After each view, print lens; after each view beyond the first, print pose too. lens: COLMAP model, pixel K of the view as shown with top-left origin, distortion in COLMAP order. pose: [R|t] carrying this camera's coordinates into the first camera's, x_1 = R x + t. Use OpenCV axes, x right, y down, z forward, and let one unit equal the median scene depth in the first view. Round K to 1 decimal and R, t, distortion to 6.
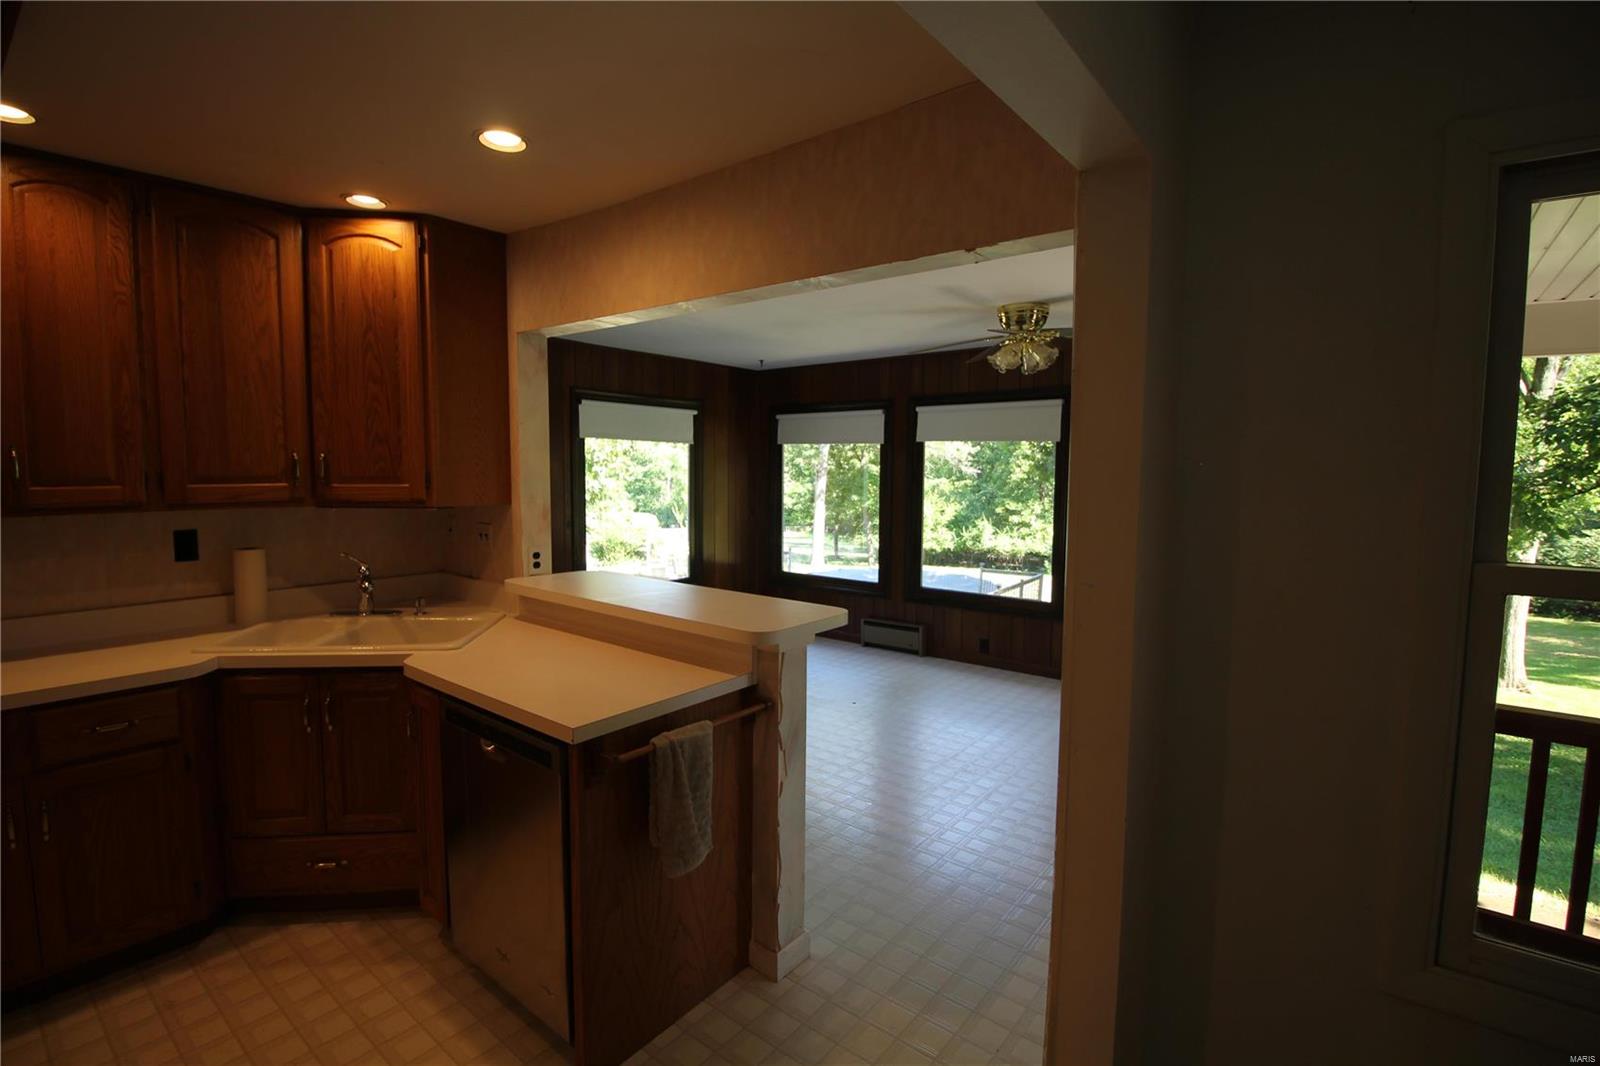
lens RADIAL K [[744.7, 0, 797.6], [0, 744.7, 525.7], [0, 0, 1]] dist [0.002342, -0.011983]
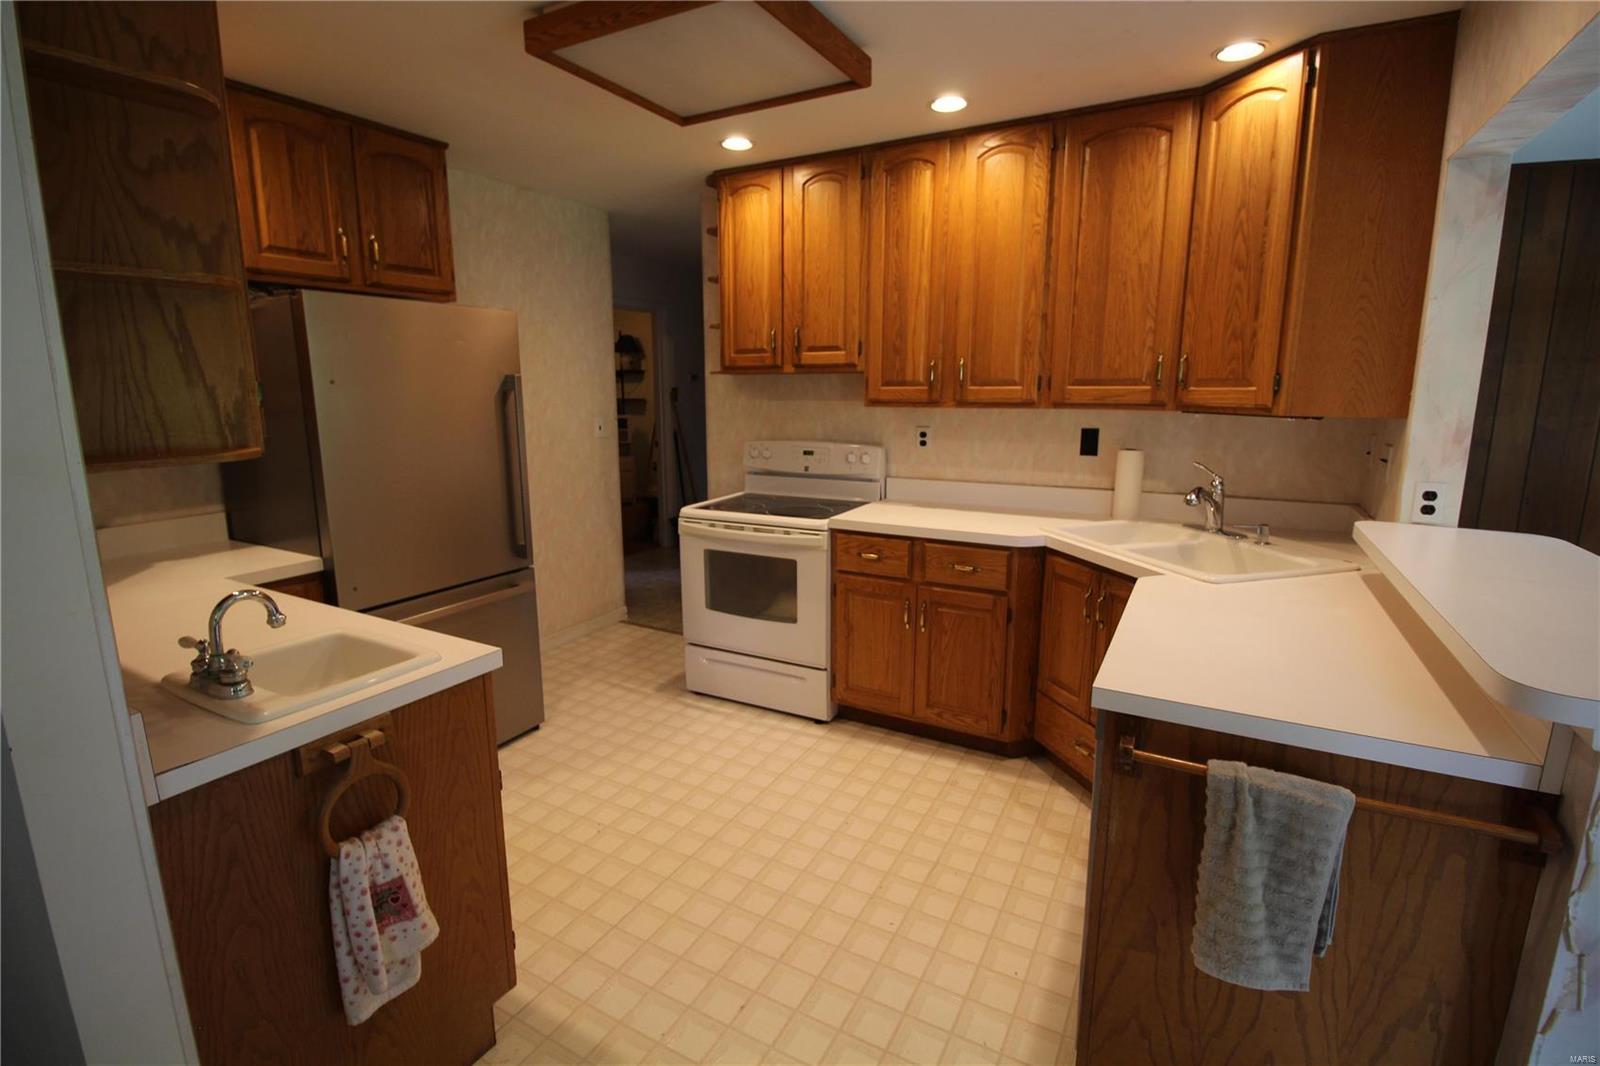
lens RADIAL K [[744.7, 0, 797.6], [0, 744.7, 525.7], [0, 0, 1]] dist [0.002342, -0.011983]
pose [[0.176018, 0.174024, -0.968882, 0.101806], [-0.077246, 0.983656, 0.162644, 0.000679], [0.981351, 0.046214, 0.186584, 0.149011]]
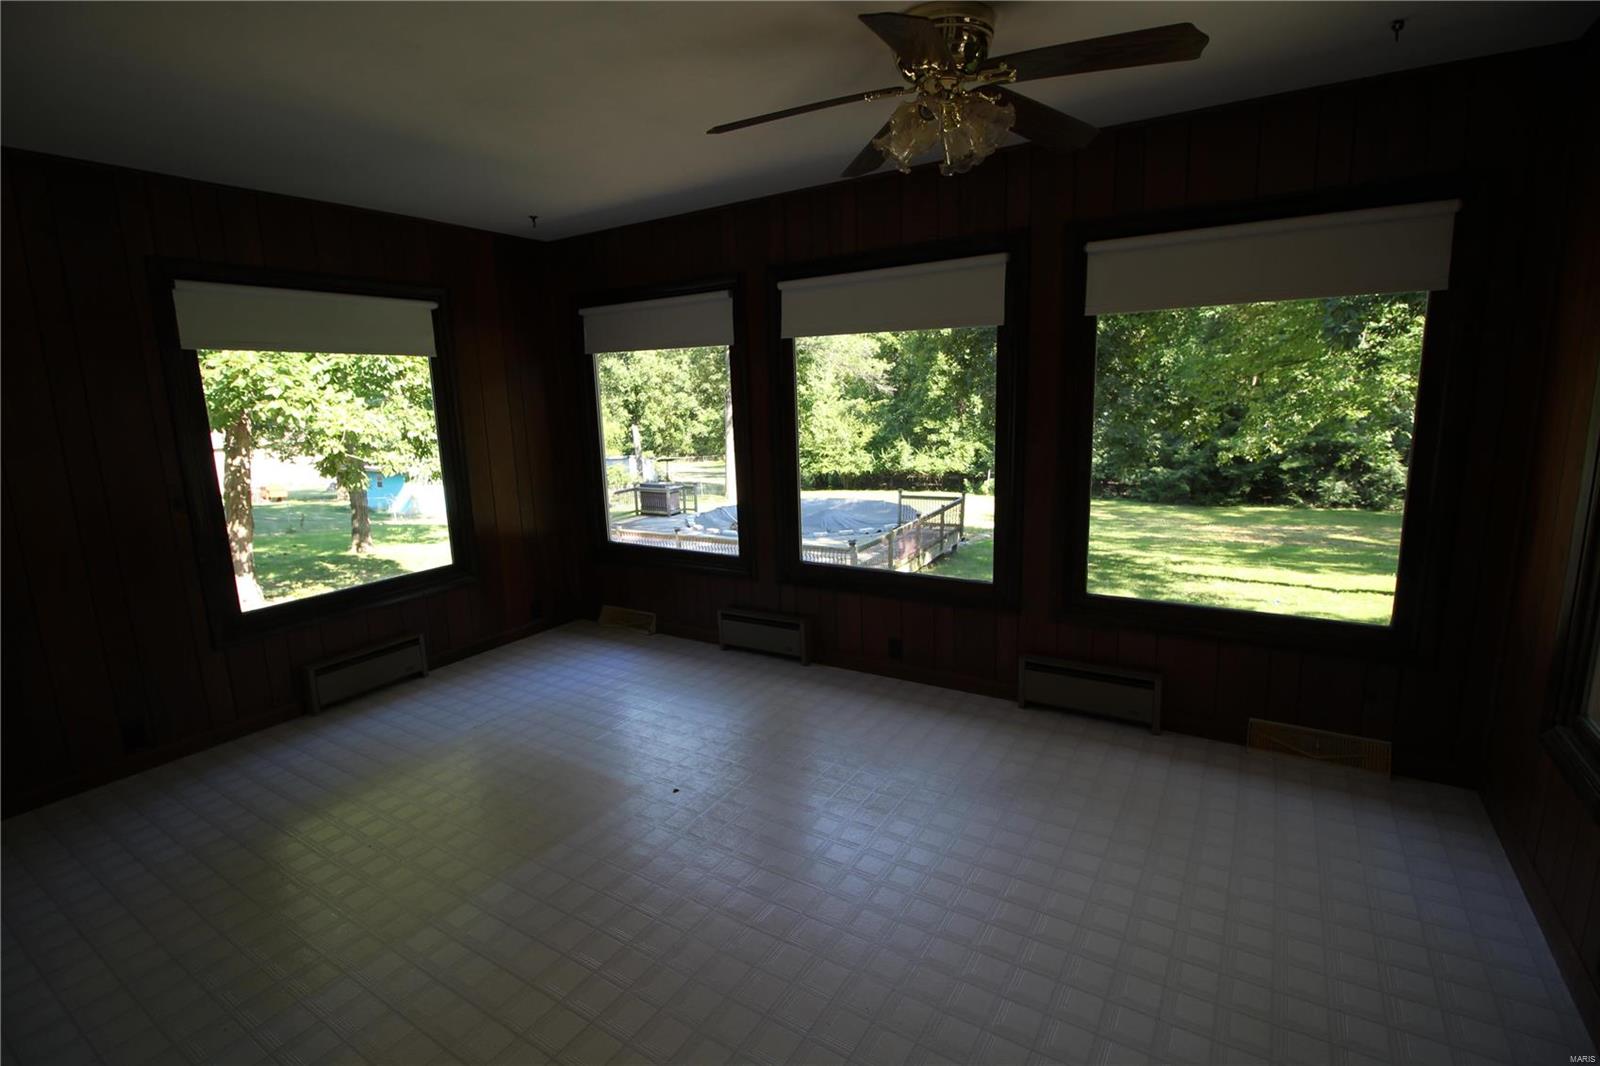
lens RADIAL K [[744.7, 0, 797.6], [0, 744.7, 525.7], [0, 0, 1]] dist [0.002342, -0.011983]
pose [[0.993432, -0.057565, 0.098886, 0.096753], [0.047465, 0.993691, 0.101614, -0.016745], [-0.104111, -0.096253, 0.989897, 0.336275]]
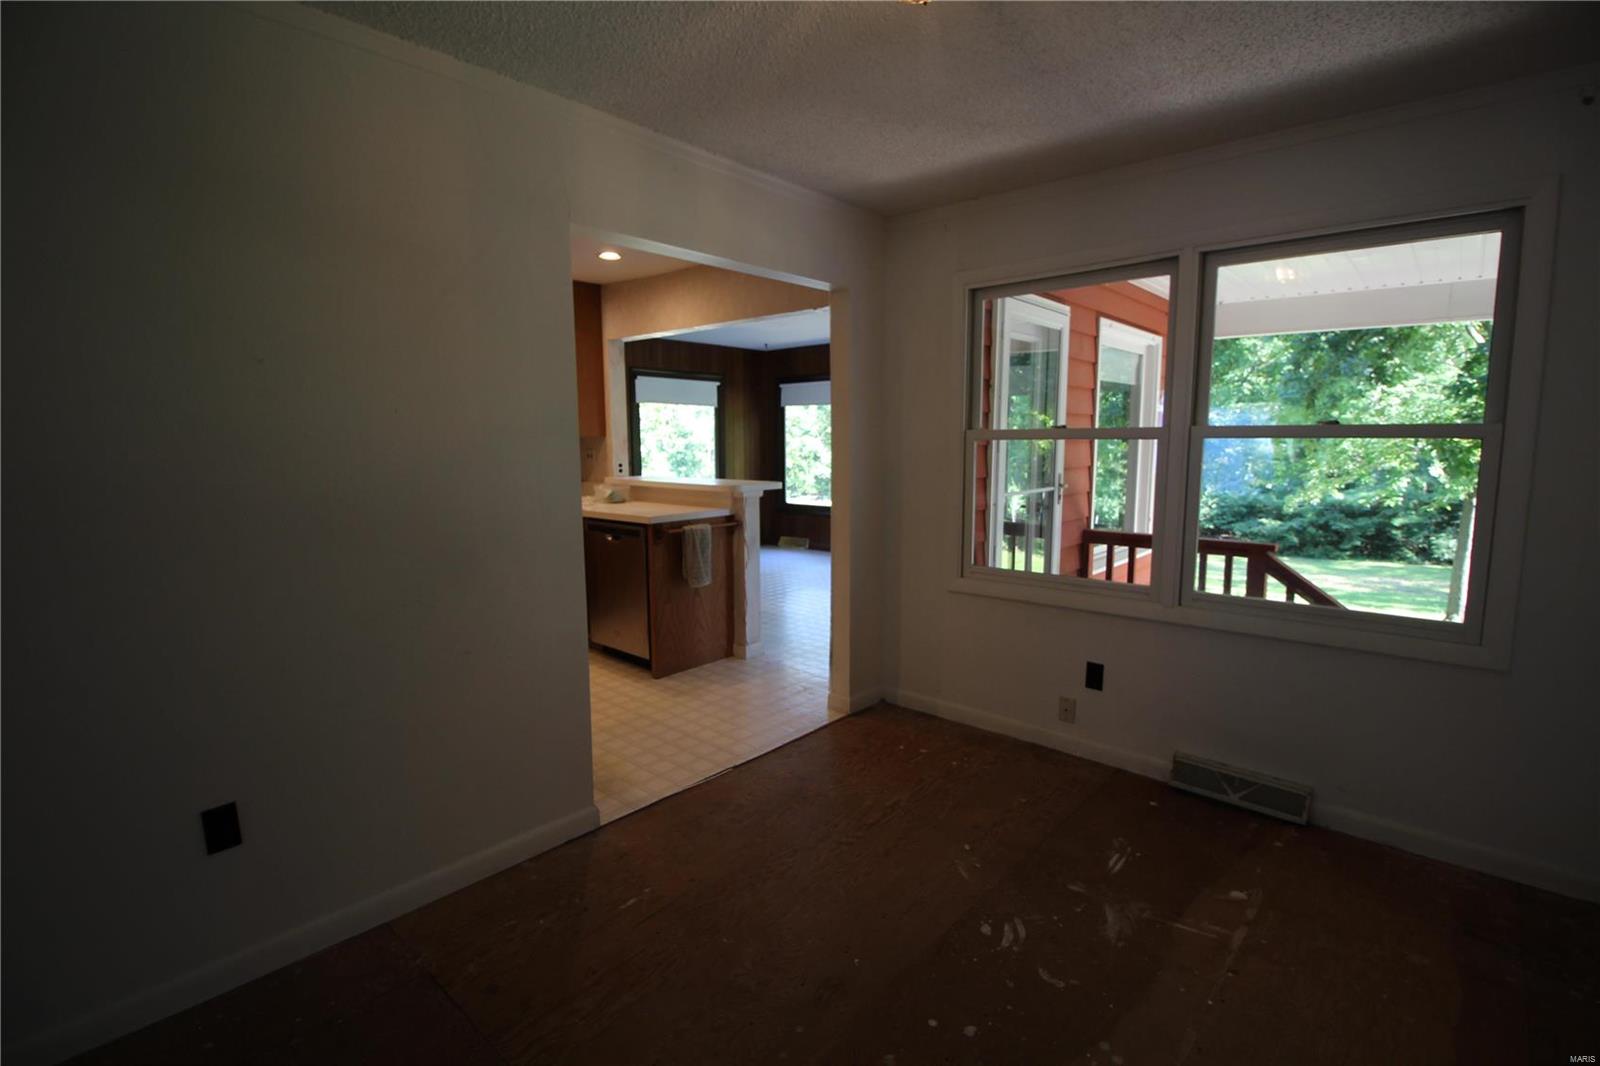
lens RADIAL K [[744.7, 0, 797.6], [0, 744.7, 525.7], [0, 0, 1]] dist [0.002342, -0.011983]
pose [[0.998441, -0.007424, -0.055317, 0.082658], [0.009497, 0.999258, 0.037318, 0.059168], [0.054999, -0.037785, 0.997771, -0.369341]]
